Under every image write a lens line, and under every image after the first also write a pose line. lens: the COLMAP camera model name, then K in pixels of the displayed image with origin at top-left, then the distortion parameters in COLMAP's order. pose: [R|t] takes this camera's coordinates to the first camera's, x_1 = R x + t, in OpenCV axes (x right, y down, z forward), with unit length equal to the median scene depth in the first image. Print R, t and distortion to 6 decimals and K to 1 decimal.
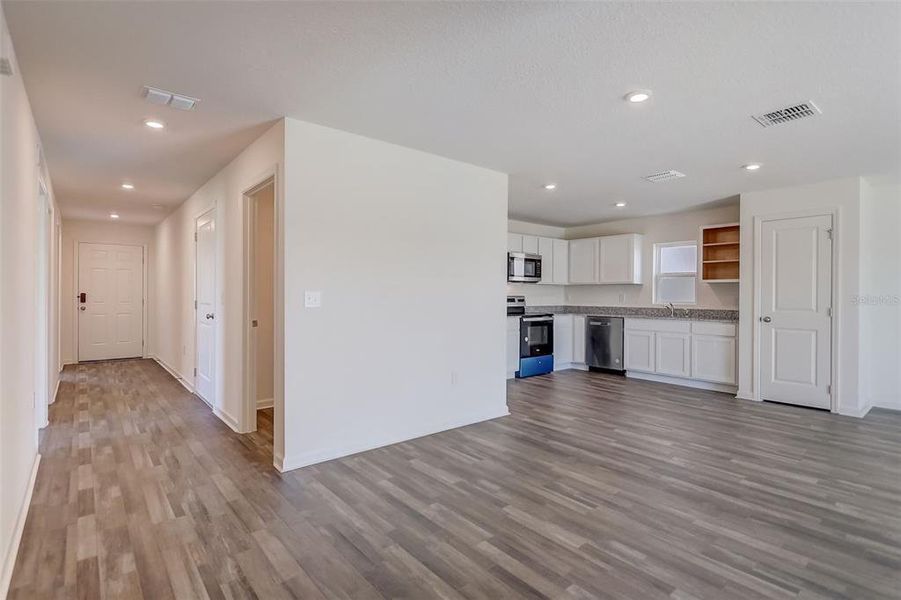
lens RADIAL K [[438.3, 0, 459.0], [0, 438.3, 298.8], [0, 0, 1]] dist [0.007379, -0.005262]
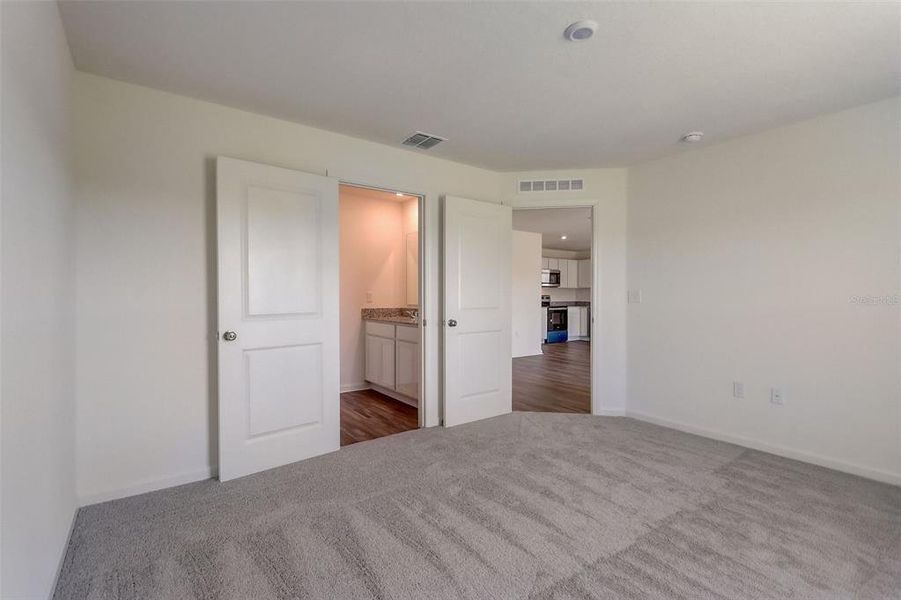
lens RADIAL K [[413.0, 0, 447.6], [0, 413.0, 305.6], [0, 0, 1]] dist [-0.005683, 0.000288]
pose [[0.996666, -0.005475, -0.081400, -0.135891], [0.006586, 0.999889, 0.013389, 0.010773], [0.081318, -0.013880, 0.996592, -0.732659]]
